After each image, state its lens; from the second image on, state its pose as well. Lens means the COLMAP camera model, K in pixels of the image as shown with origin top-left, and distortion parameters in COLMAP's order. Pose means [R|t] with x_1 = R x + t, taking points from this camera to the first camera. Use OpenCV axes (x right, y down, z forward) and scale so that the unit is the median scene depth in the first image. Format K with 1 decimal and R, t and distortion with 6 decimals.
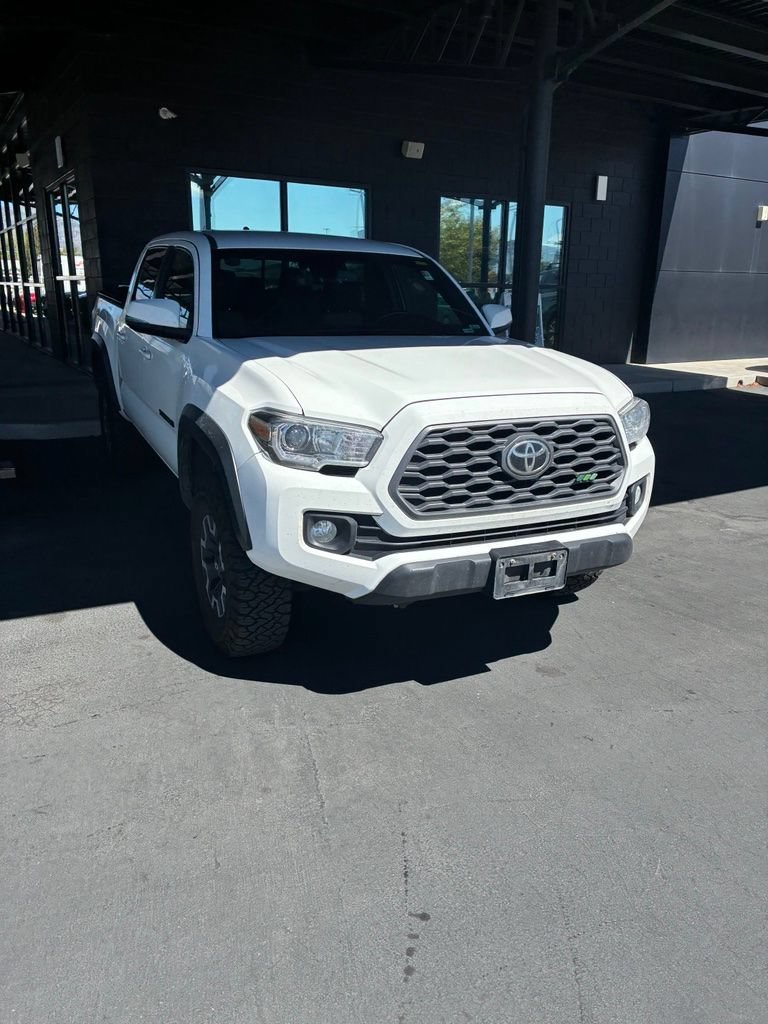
lens RADIAL K [[770.6, 0, 384.0], [0, 770.6, 512.0], [0, 0, 1]] dist [0.080752, -0.109589]
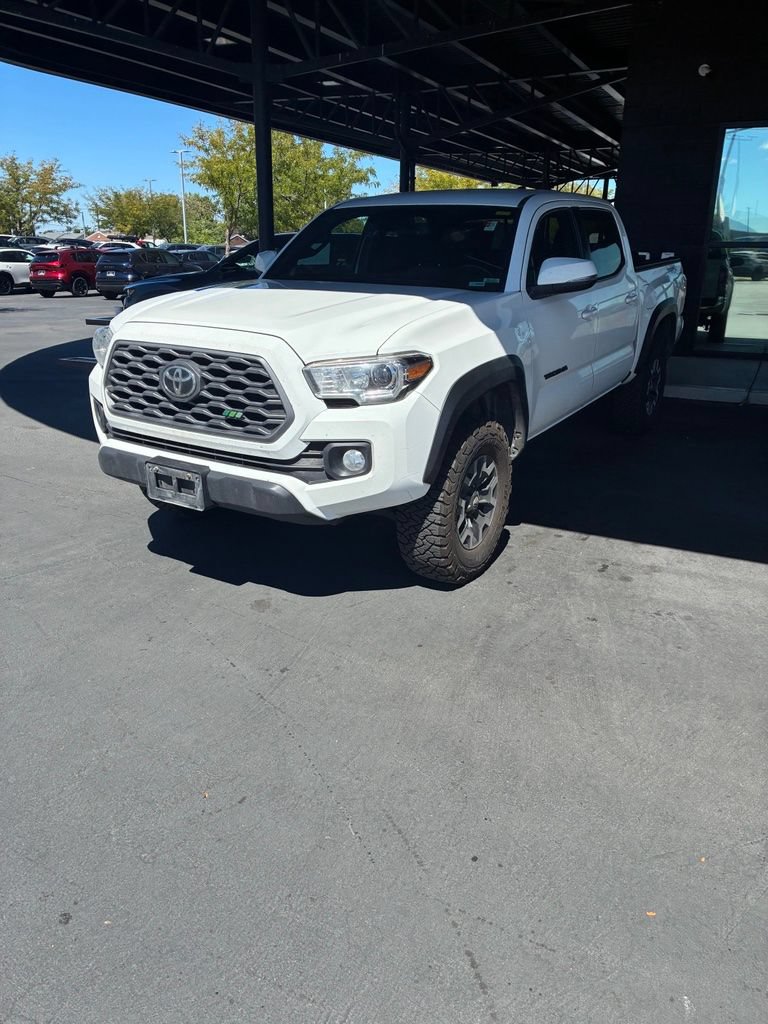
lens RADIAL K [[771.4, 0, 377.2], [0, 771.4, 491.3], [0, 0, 1]] dist [0.059035, -0.080410]
pose [[0.531253, 0.241720, -0.811999, 1.261630], [-0.238317, 0.962371, 0.130563, -0.129594], [0.813004, 0.124151, 0.568868, 0.601057]]
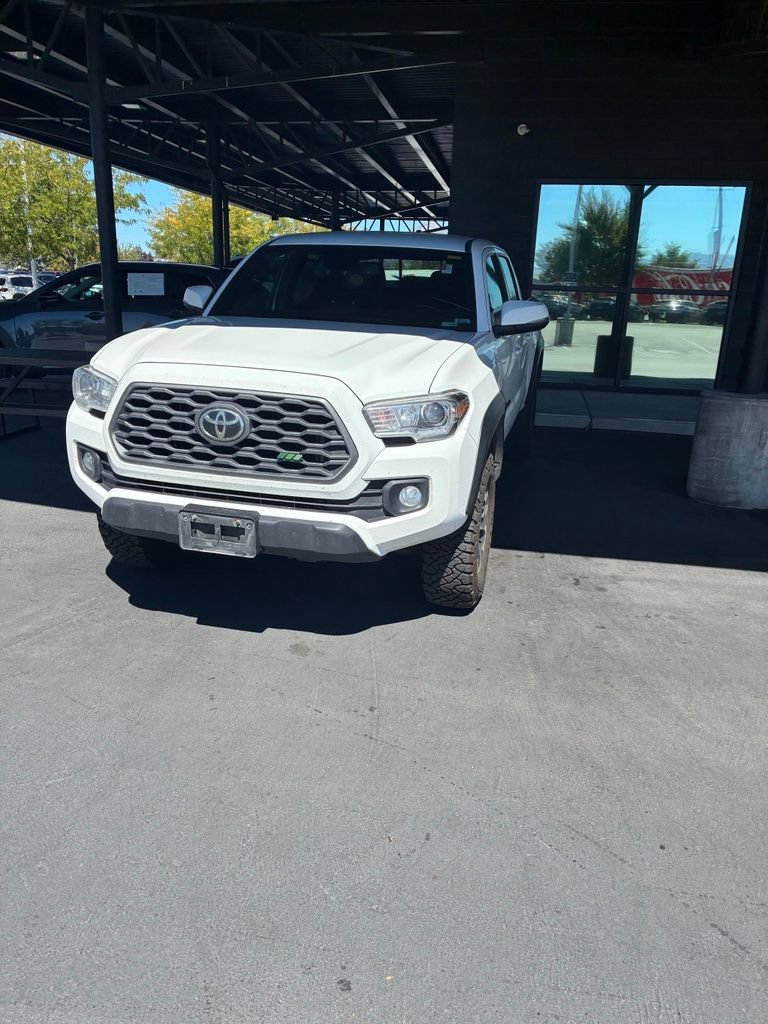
lens RADIAL K [[770.6, 0, 384.0], [0, 770.6, 512.0], [0, 0, 1]] dist [0.080752, -0.109589]
pose [[0.763186, 0.188791, -0.617985, 1.024189], [-0.201588, 0.978199, 0.049881, -0.050231], [0.613930, 0.086510, 0.784606, 0.298165]]
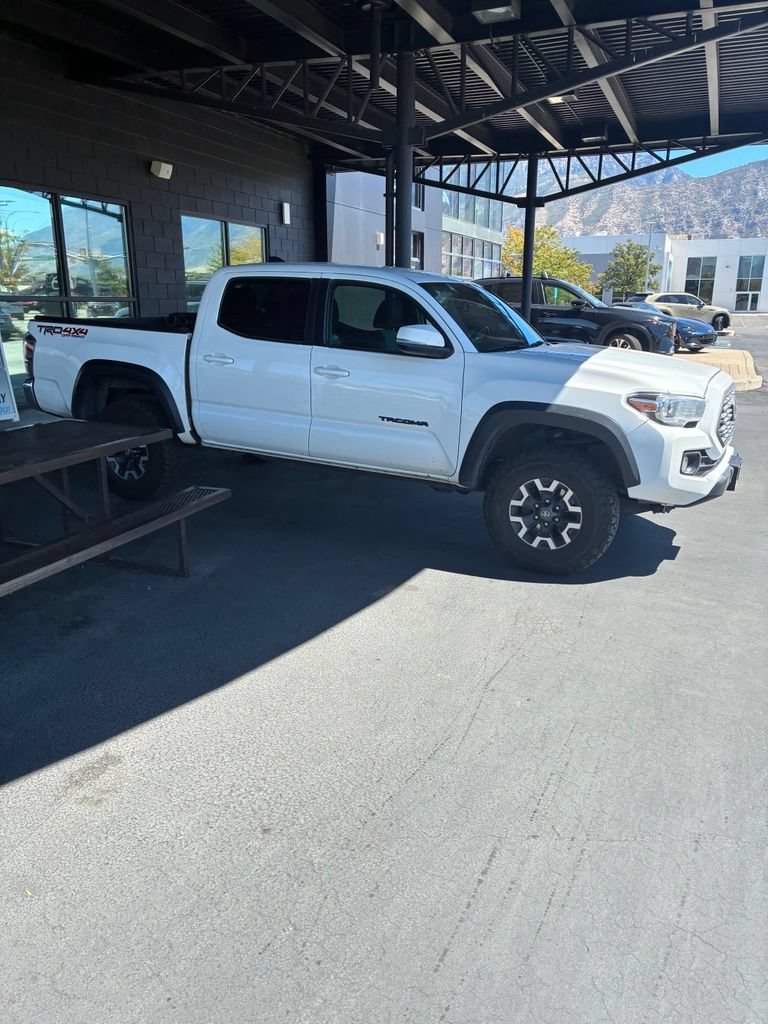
lens RADIAL K [[774.7, 0, 384.0], [0, 774.7, 512.0], [0, 0, 1]] dist [0.060030, -0.068798]
pose [[0.797224, -0.172534, 0.578503, -1.478087], [0.176053, 0.983080, 0.050580, -0.065841], [-0.577442, 0.061524, 0.814110, 0.032549]]
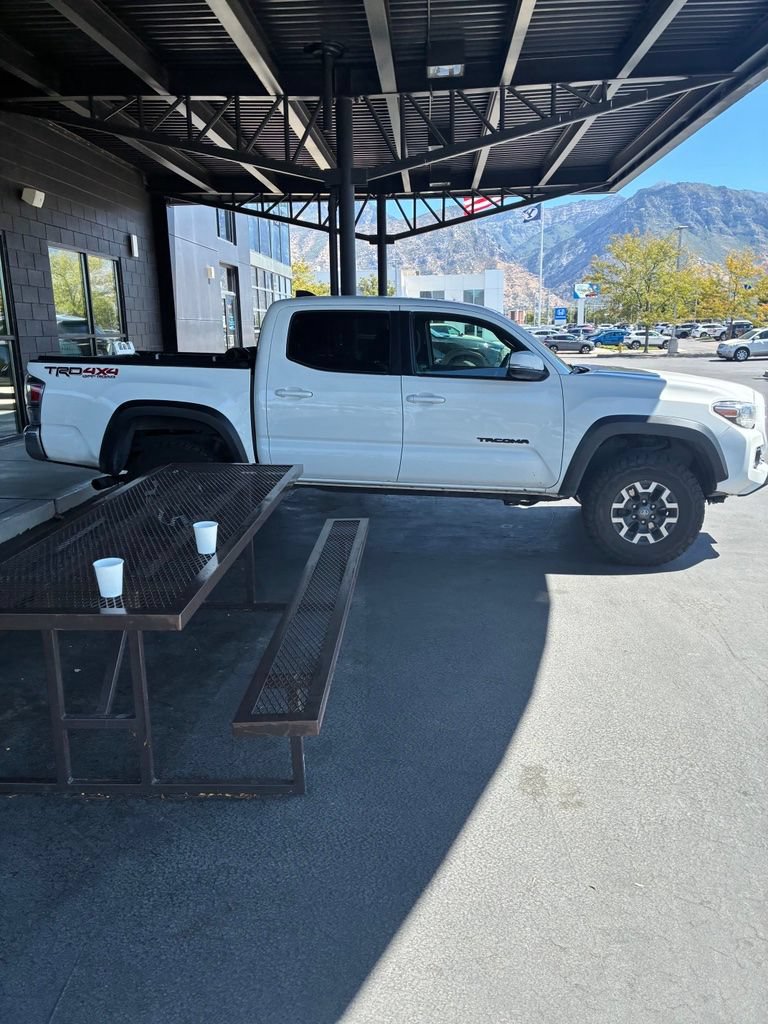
lens RADIAL K [[781.3, 0, 384.0], [0, 781.3, 512.0], [0, 0, 1]] dist [0.053054, -0.060297]
pose [[0.552857, -0.213185, 0.805544, -2.117326], [0.254704, 0.963685, 0.080230, -0.230109], [-0.793395, 0.160819, 0.587079, 0.563608]]
